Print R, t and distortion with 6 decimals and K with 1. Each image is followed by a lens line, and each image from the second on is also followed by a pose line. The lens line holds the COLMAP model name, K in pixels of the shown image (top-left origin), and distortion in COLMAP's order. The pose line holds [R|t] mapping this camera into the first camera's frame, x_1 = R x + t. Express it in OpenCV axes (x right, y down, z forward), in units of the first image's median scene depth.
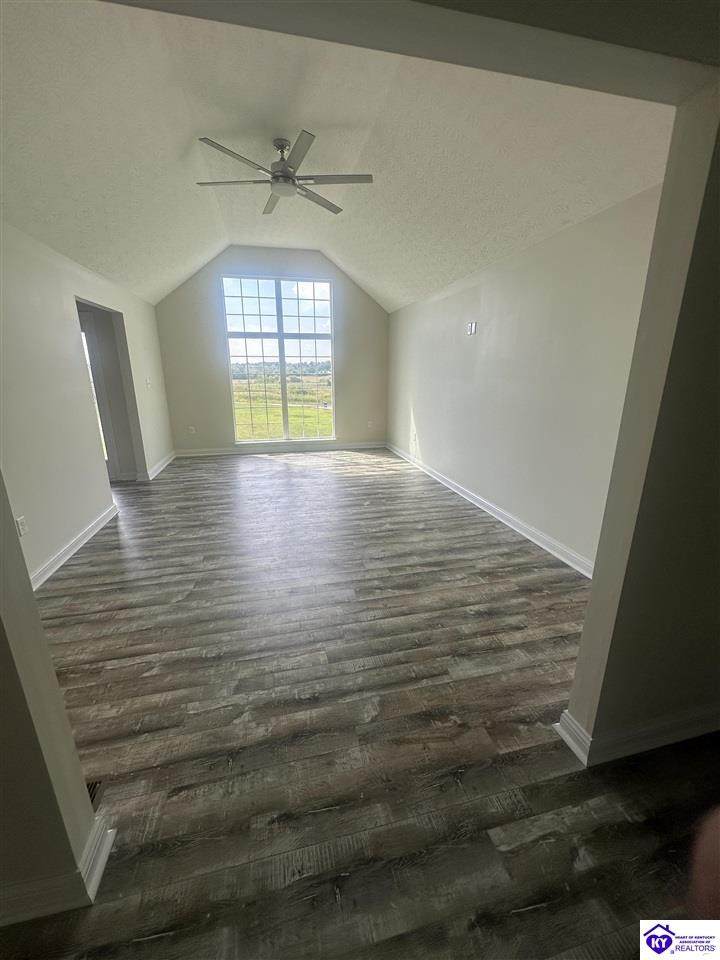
lens RADIAL K [[387.6, 0, 359.8], [0, 387.6, 479.7], [0, 0, 1]] dist [-0.001939, -0.000177]
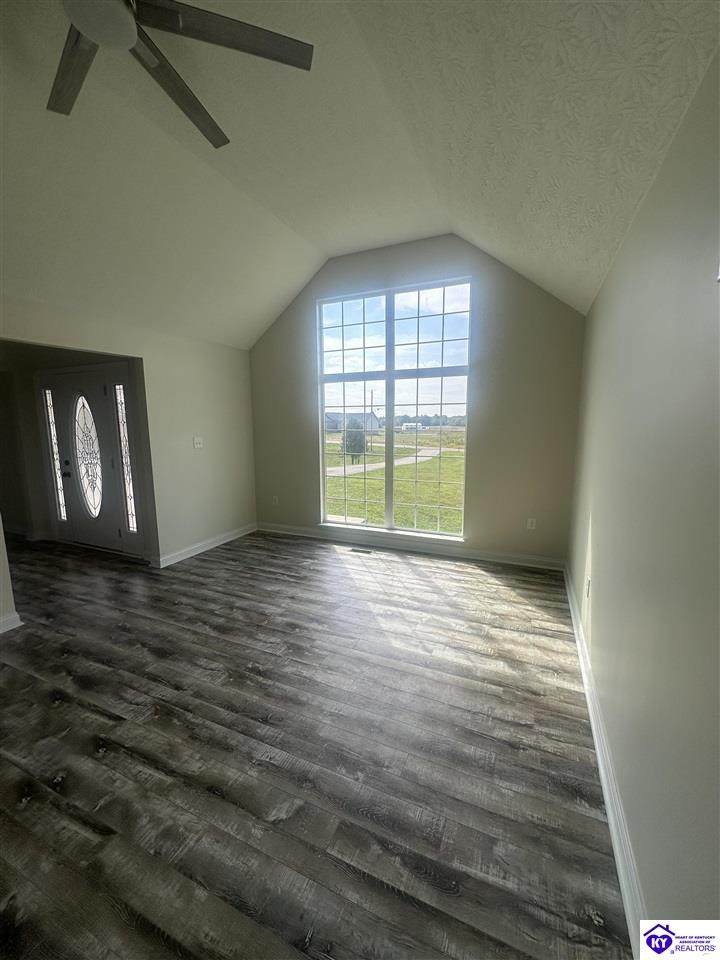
lens RADIAL K [[387.6, 0, 362.5], [0, 387.6, 479.6], [0, 0, 1]] dist [-0.001939, -0.000177]
pose [[0.799536, 0.083051, -0.594849, 0.168569], [-0.157684, 0.984678, -0.074464, -0.140437], [0.579550, 0.153335, 0.800381, 0.477072]]
